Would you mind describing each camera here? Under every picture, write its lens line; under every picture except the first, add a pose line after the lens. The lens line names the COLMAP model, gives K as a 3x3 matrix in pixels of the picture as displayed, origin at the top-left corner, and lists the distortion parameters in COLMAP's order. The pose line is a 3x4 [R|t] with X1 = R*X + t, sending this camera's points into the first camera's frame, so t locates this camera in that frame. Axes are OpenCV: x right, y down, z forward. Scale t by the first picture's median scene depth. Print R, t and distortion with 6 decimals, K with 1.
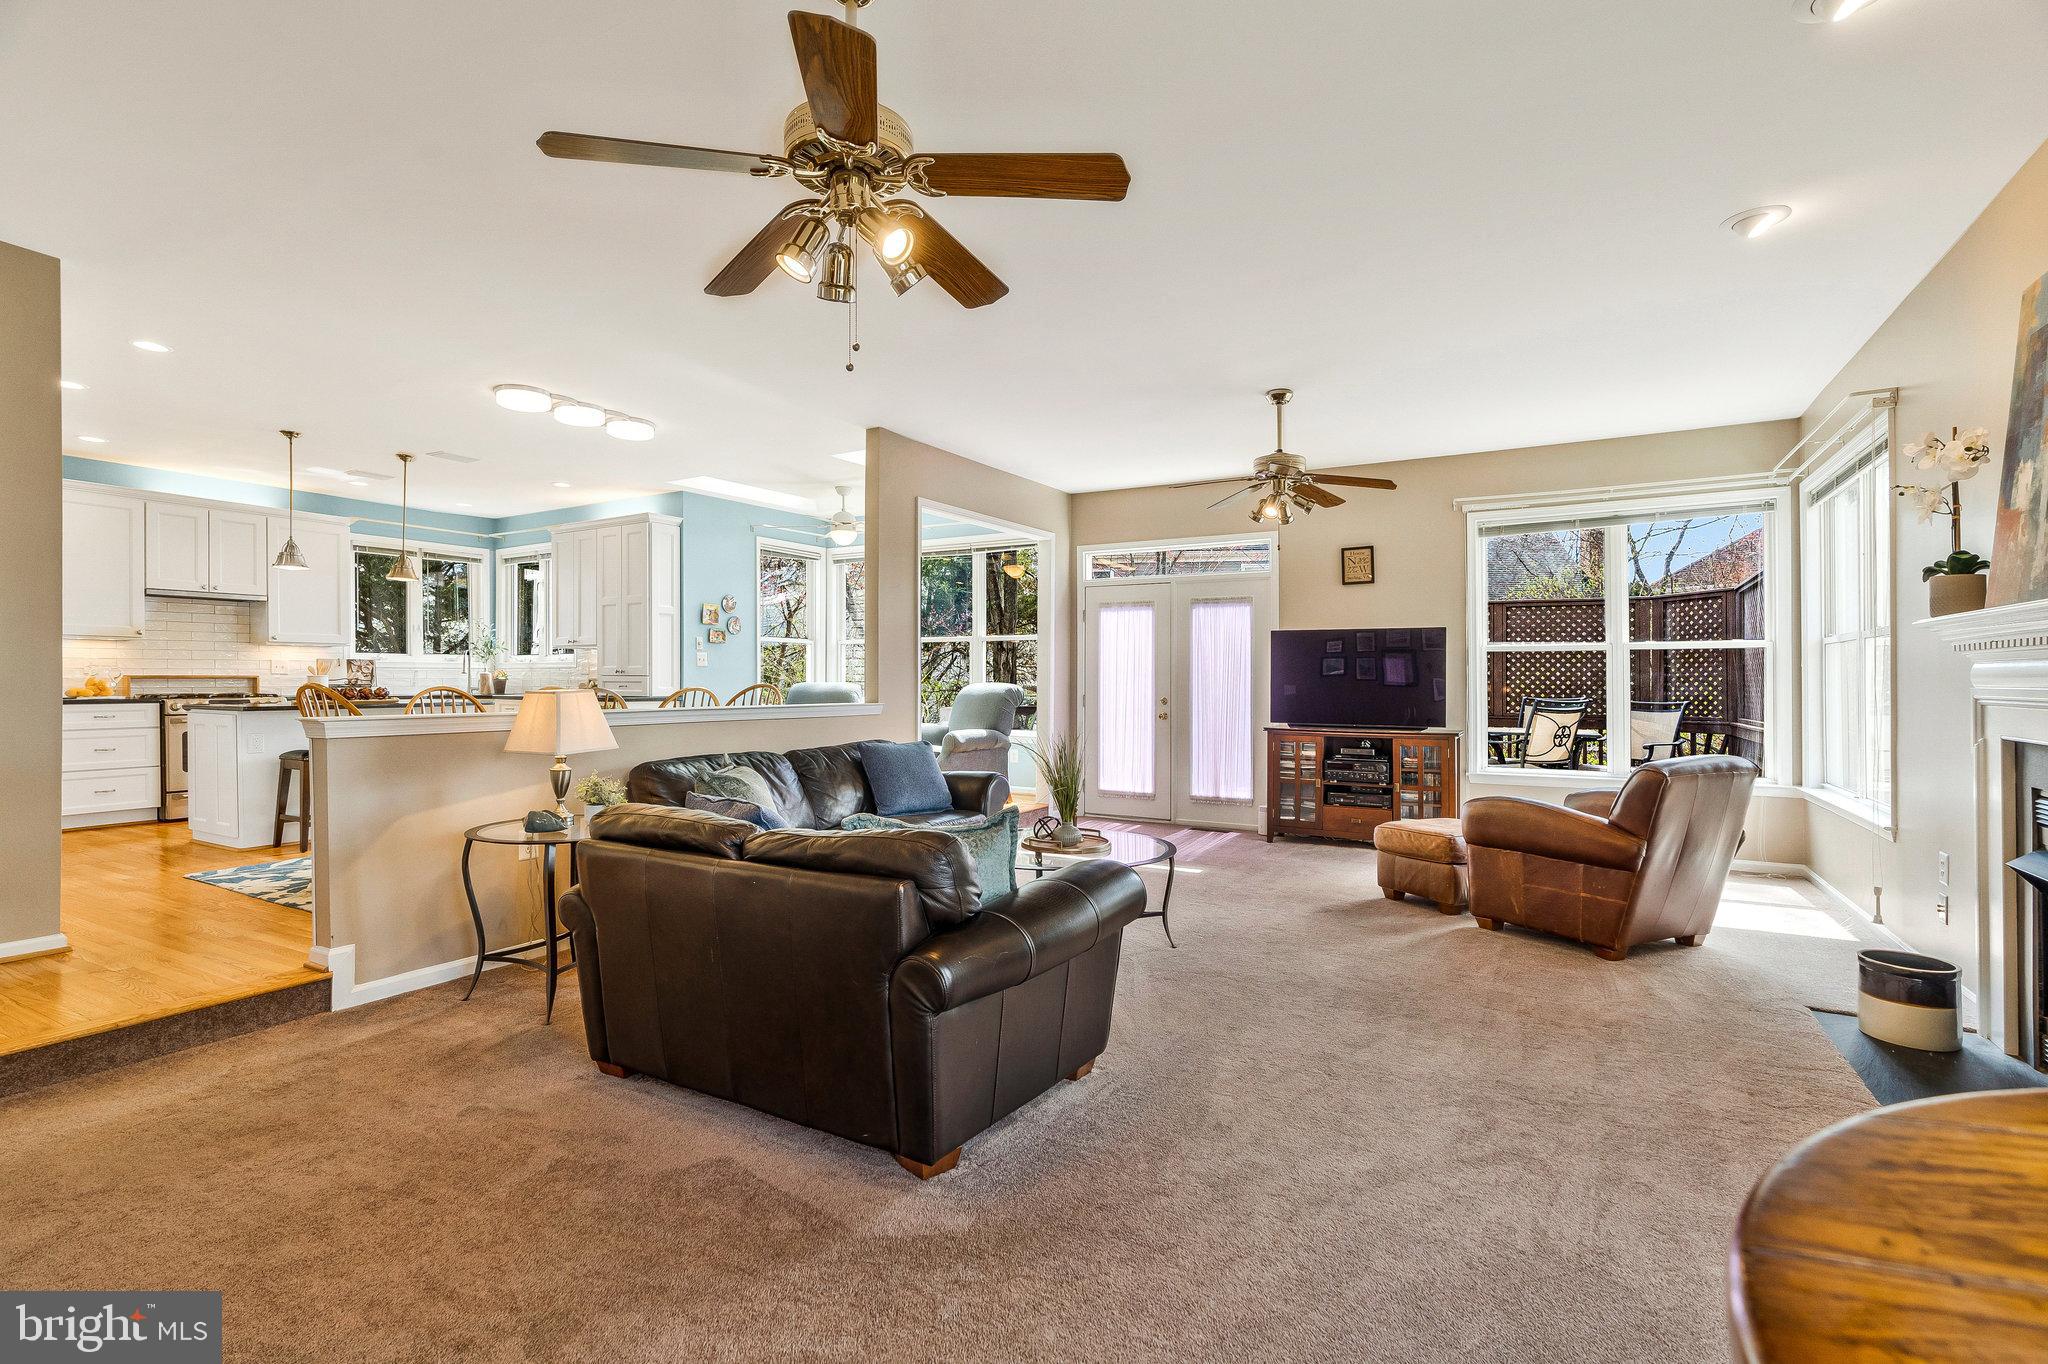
lens RADIAL K [[955.6, 0, 1054.5], [0, 955.6, 685.3], [0, 0, 1]] dist [-0.005439, 0.001293]
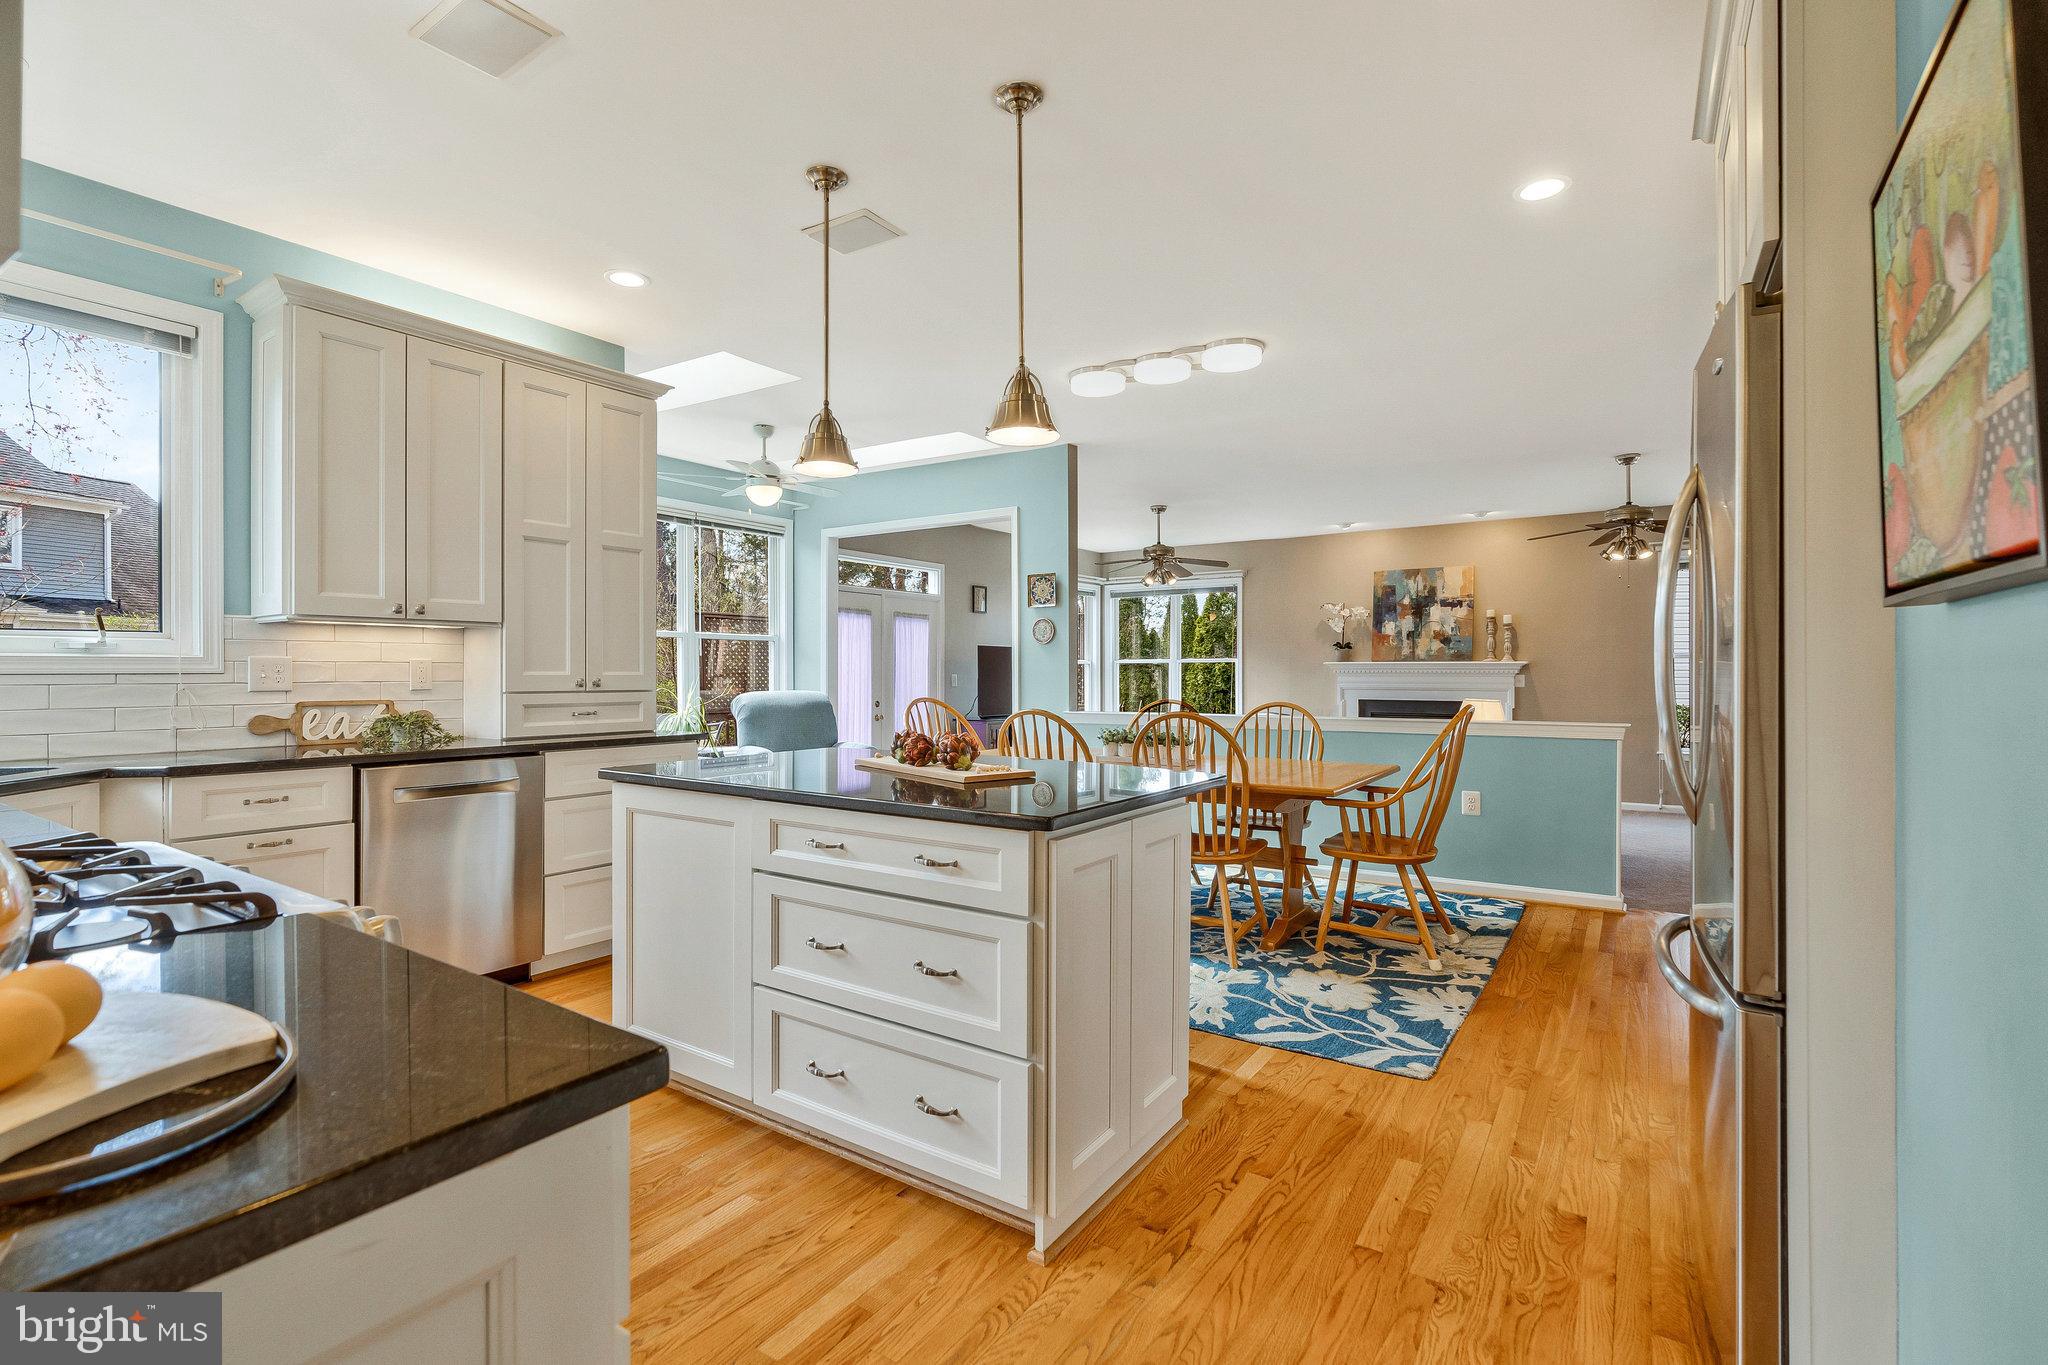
lens RADIAL K [[955.6, 0, 1032.9], [0, 955.6, 663.6], [0, 0, 1]] dist [-0.005439, 0.001293]
pose [[0.056292, 0.007528, 0.998386, -0.971078], [0.011211, 0.999904, -0.008172, -0.018430], [-0.998351, 0.011653, 0.056202, 0.784714]]
